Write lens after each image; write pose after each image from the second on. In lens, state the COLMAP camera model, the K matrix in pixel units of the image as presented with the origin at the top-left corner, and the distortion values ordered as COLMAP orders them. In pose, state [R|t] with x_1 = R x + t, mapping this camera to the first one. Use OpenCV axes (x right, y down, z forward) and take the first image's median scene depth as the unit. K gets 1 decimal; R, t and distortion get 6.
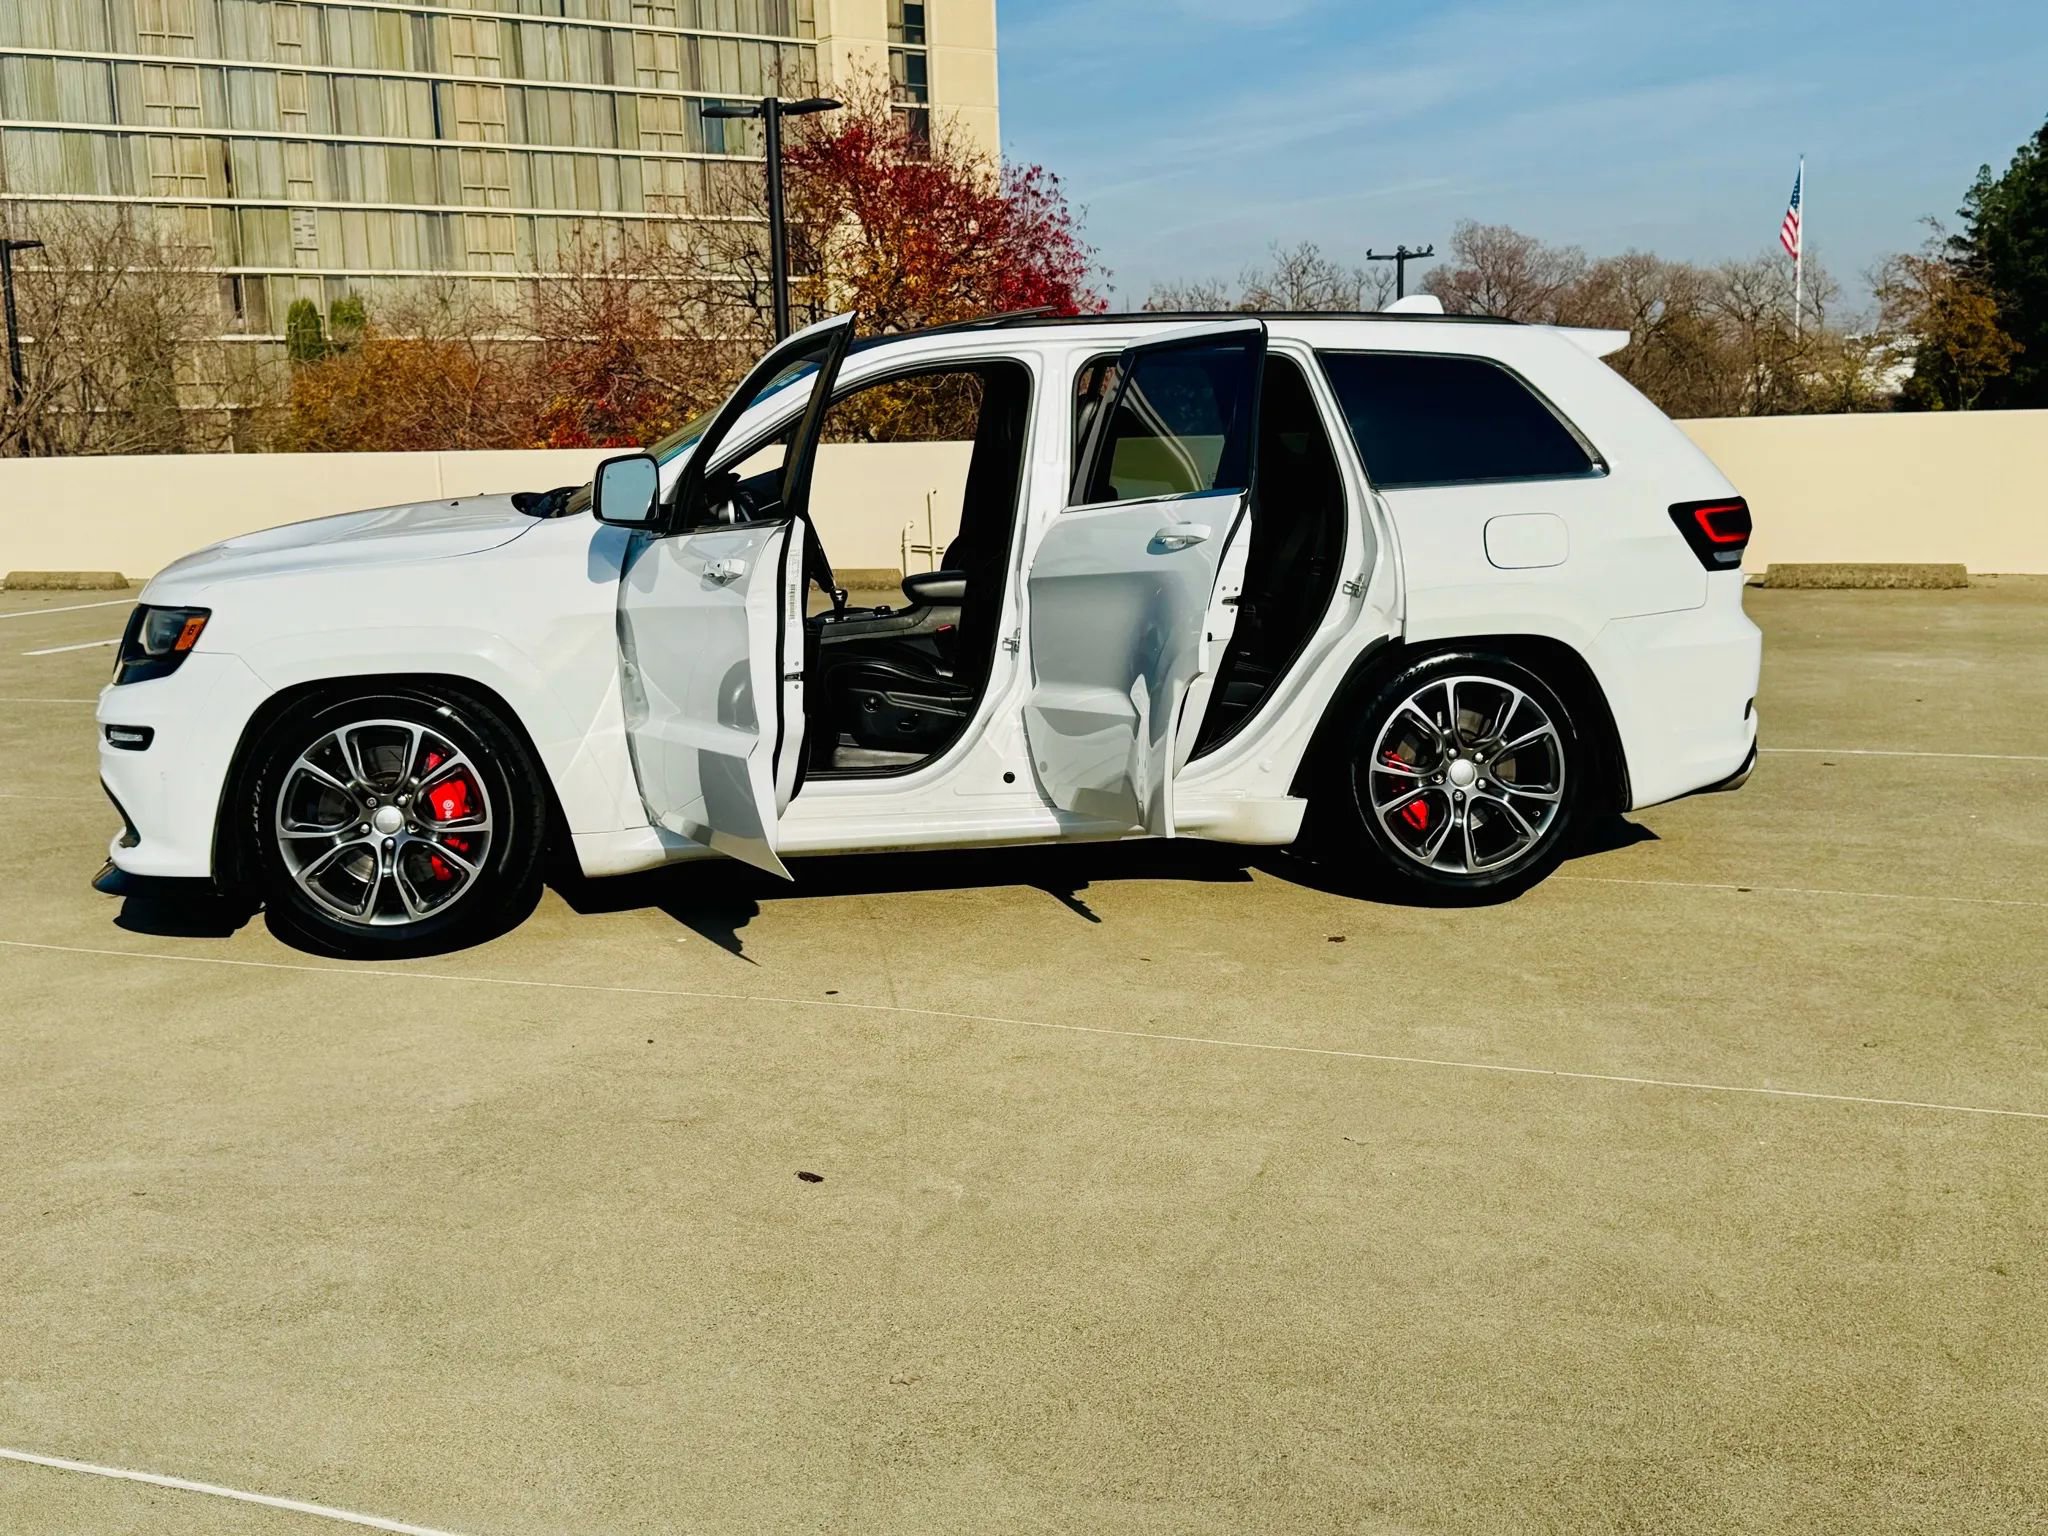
lens RADIAL K [[2258.4, 0, 1024.0], [0, 2258.4, 768.0], [0, 0, 1]] dist [0.225417, -0.569959]
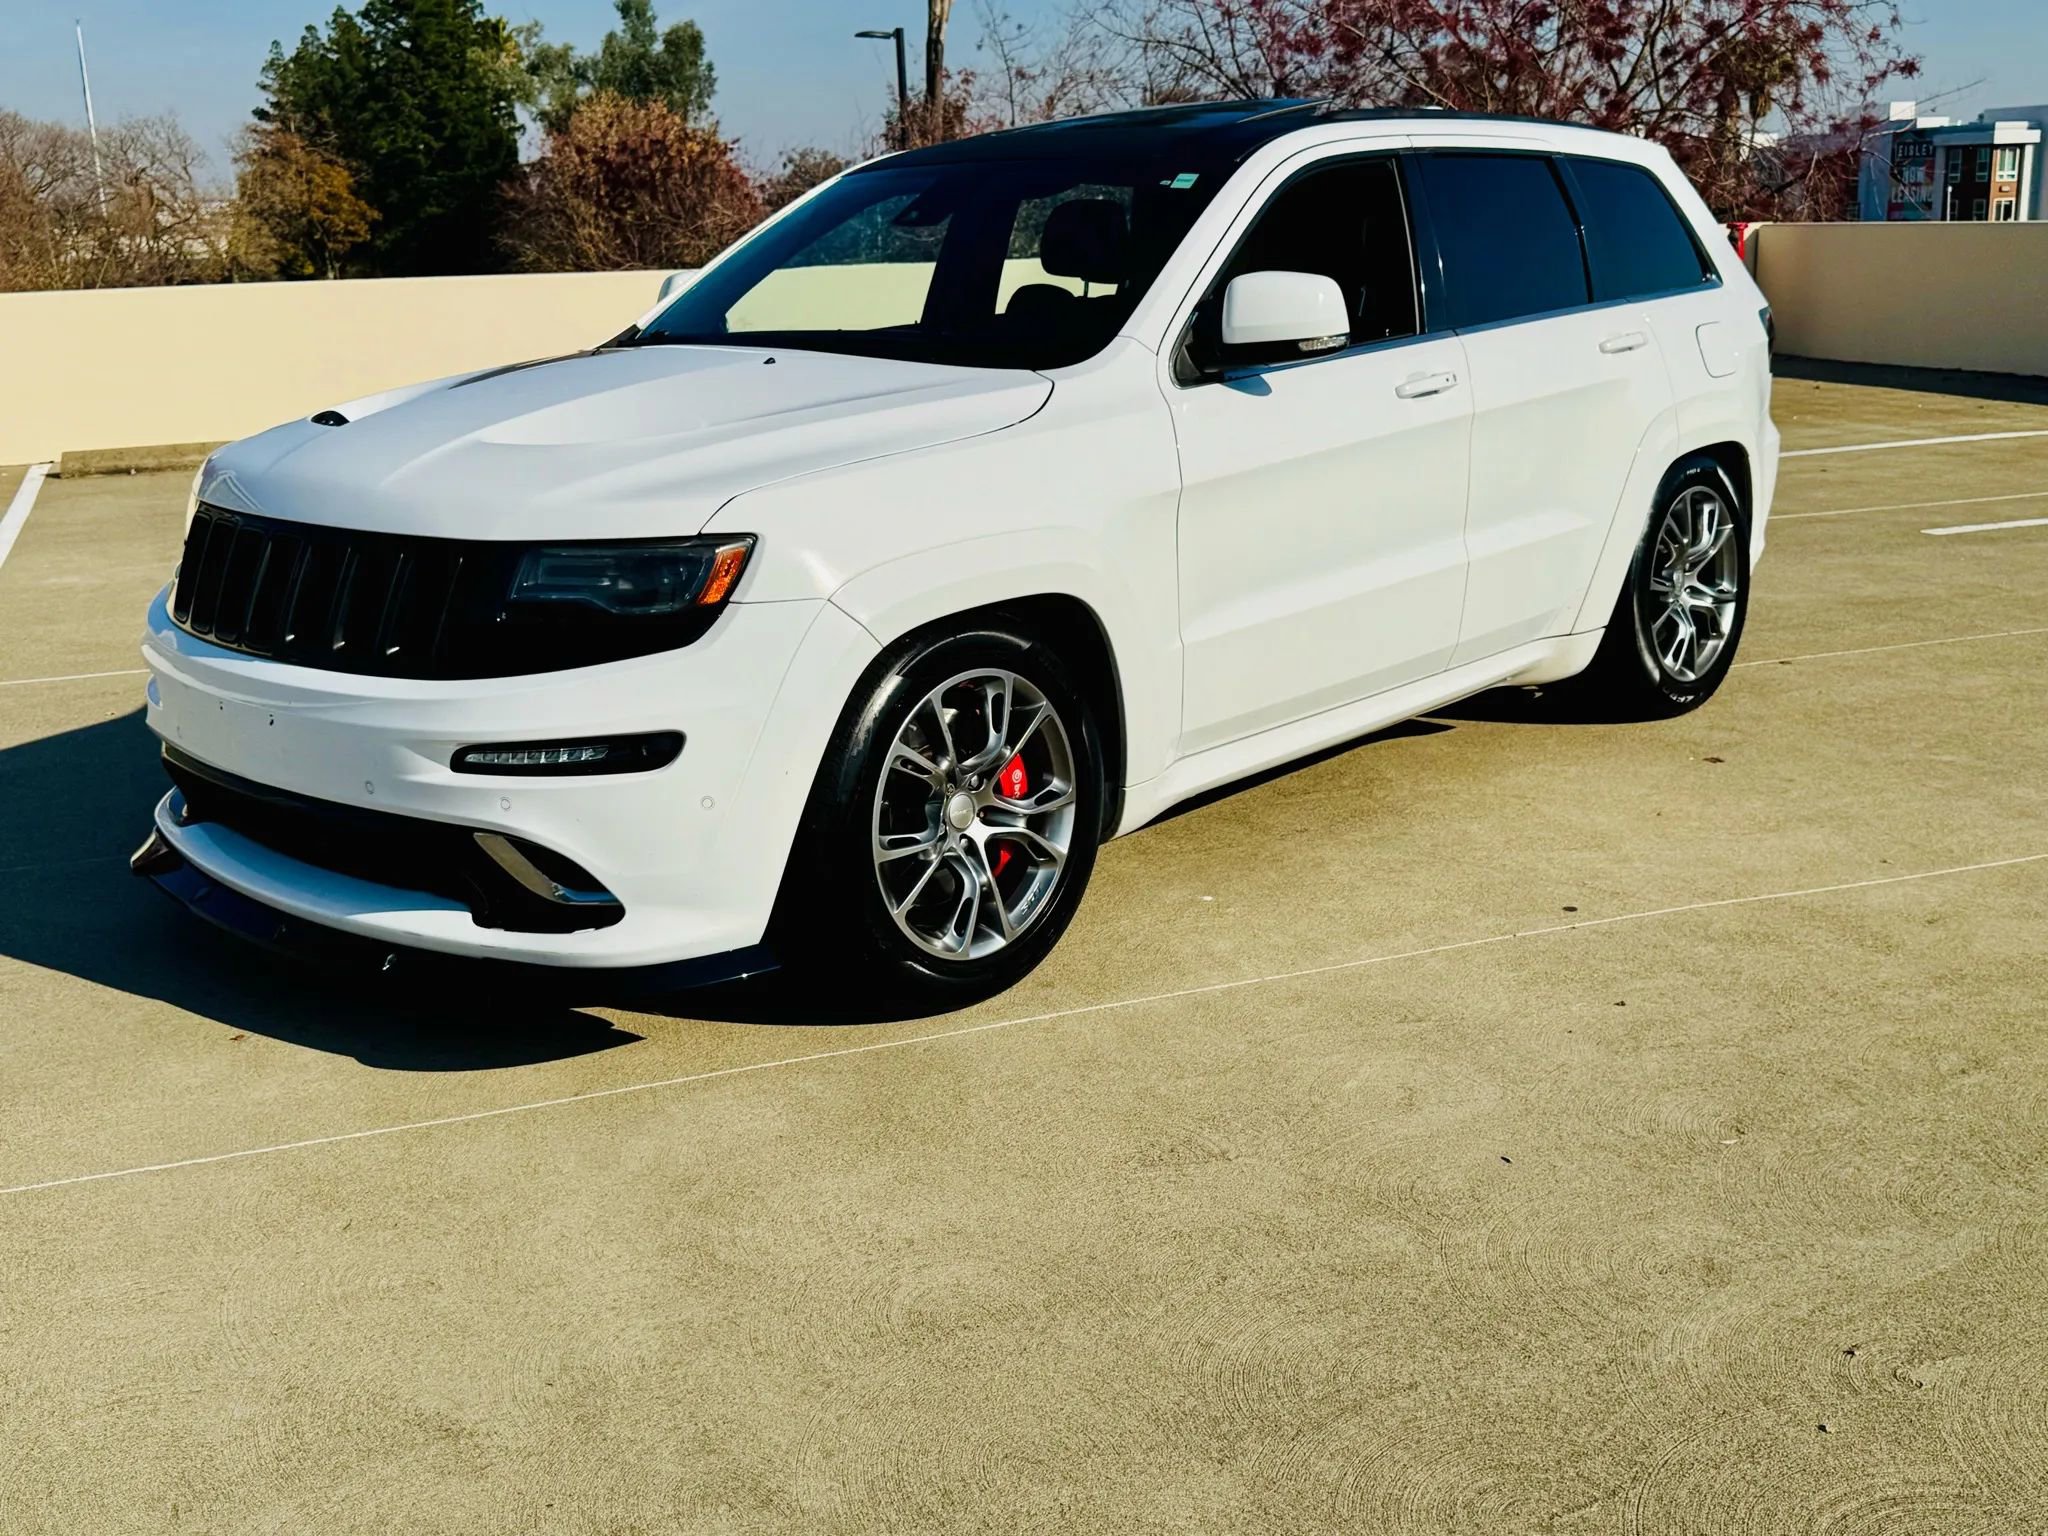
lens RADIAL K [[2127.4, 0, 1018.0], [0, 2127.4, 765.6], [0, 0, 1]] dist [0.186123, -0.432272]
pose [[0.746067, -0.162542, 0.645728, -0.649346], [0.118791, 0.986682, 0.111117, -0.058754], [-0.655189, -0.006194, 0.755439, 0.467211]]
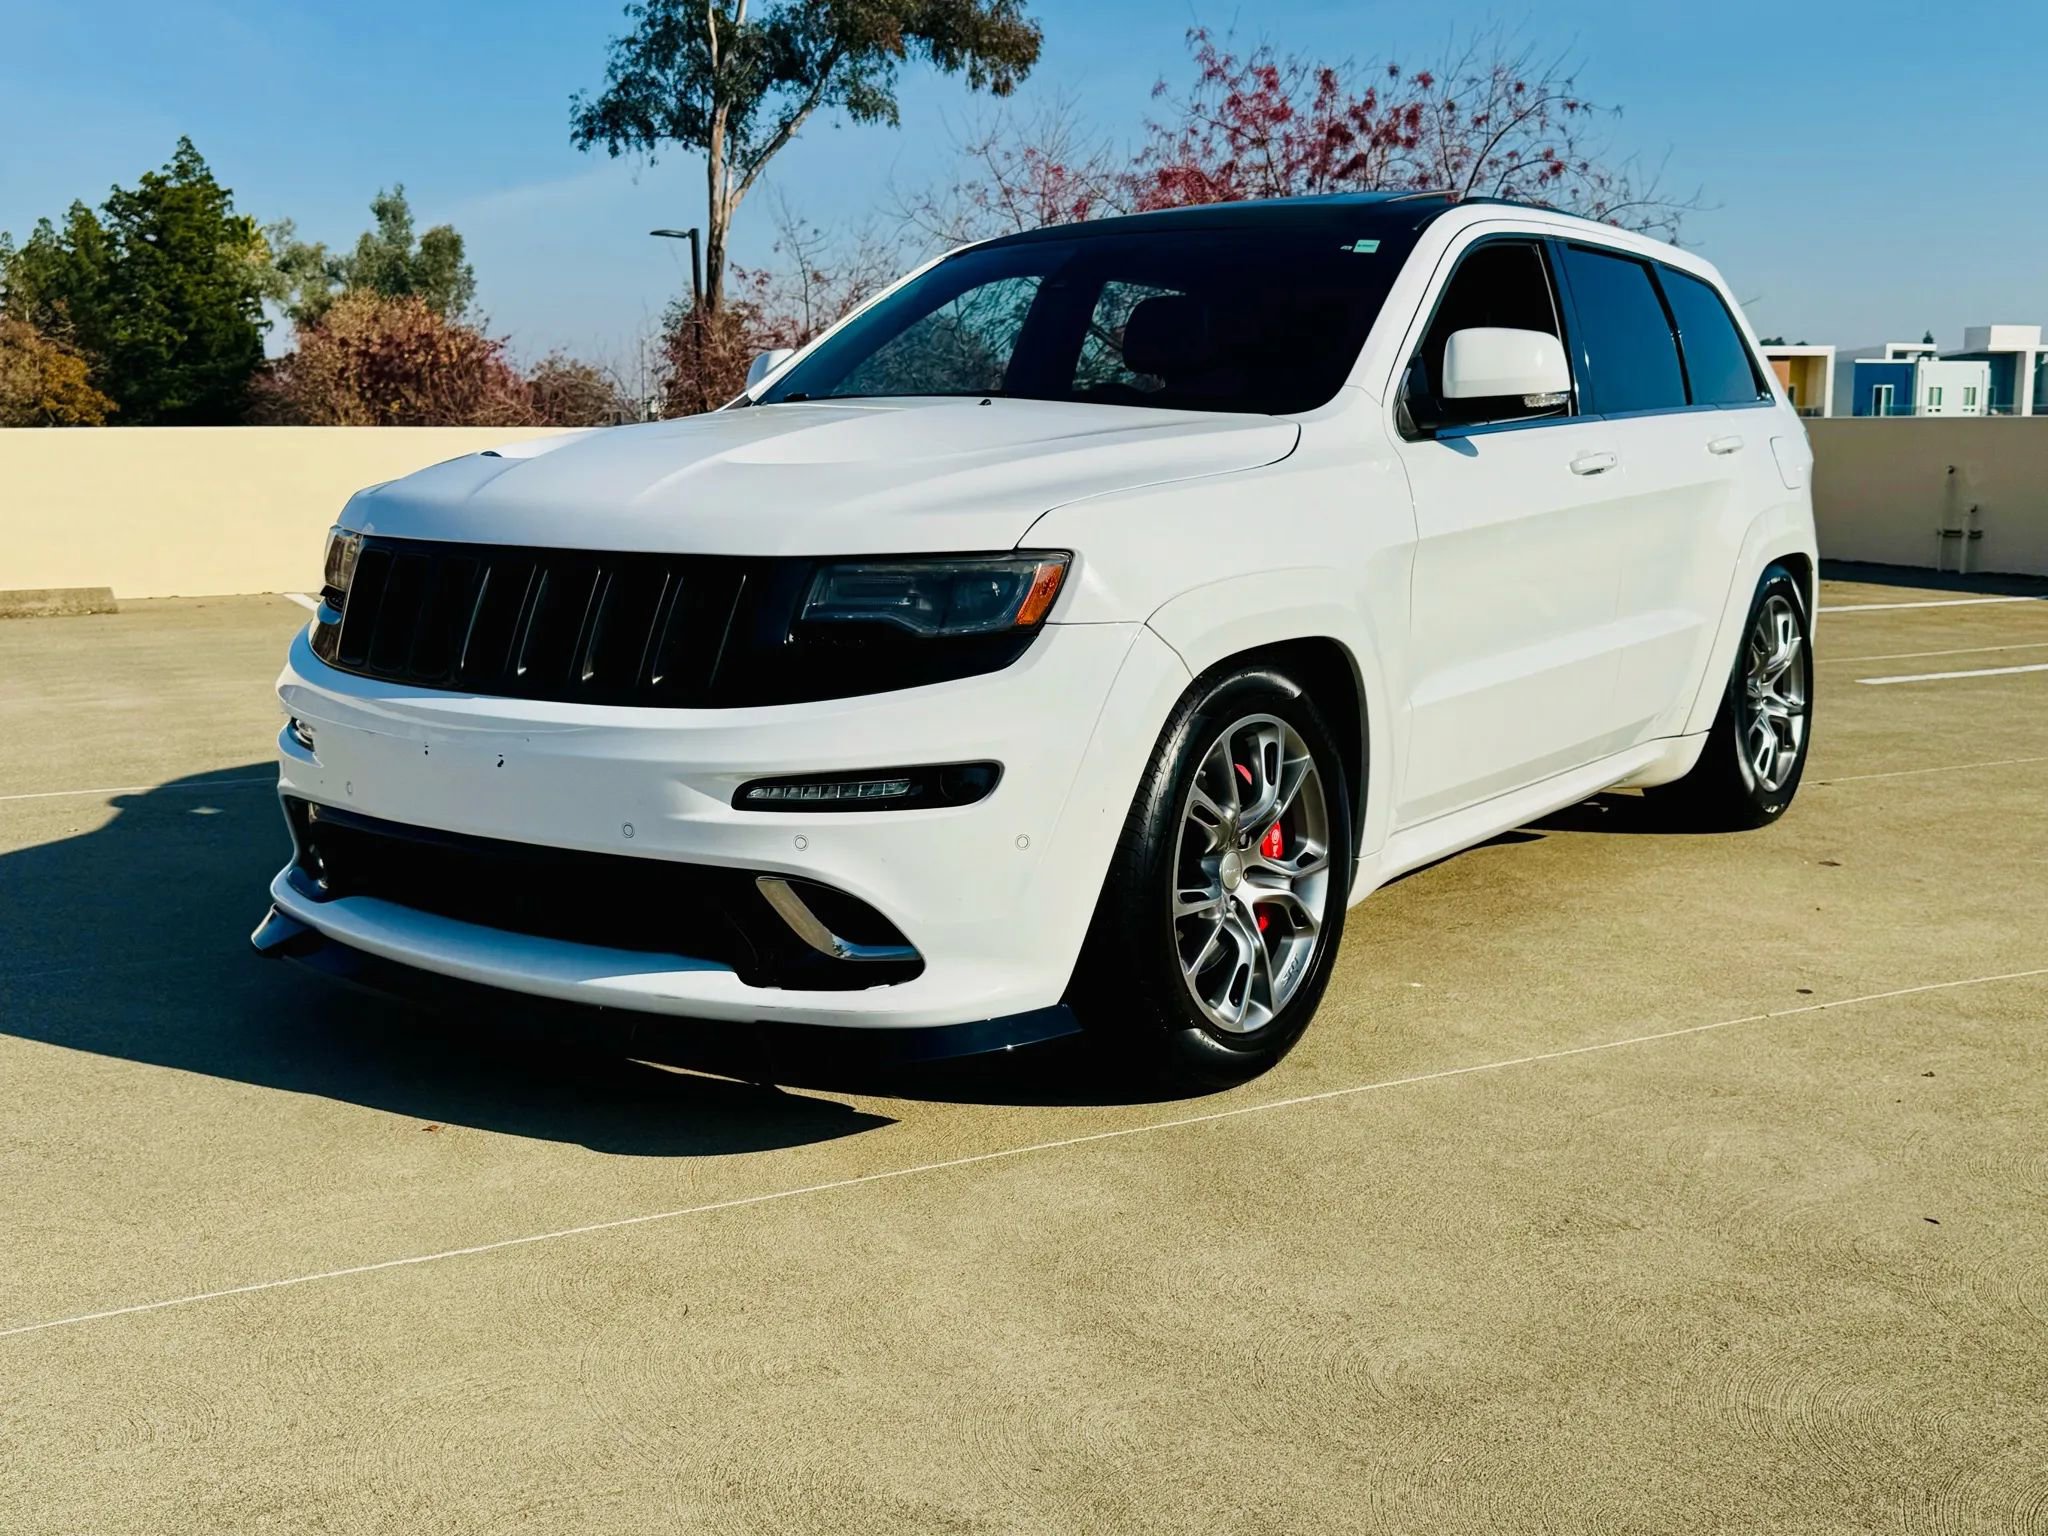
lens RADIAL K [[2127.4, 0, 1018.0], [0, 2127.4, 765.6], [0, 0, 1]] dist [0.186123, -0.432272]
pose [[0.661859, -0.095170, 0.743562, -0.724896], [0.110156, 0.993488, 0.029106, -0.029483], [-0.741490, 0.062644, 0.668033, 0.604866]]
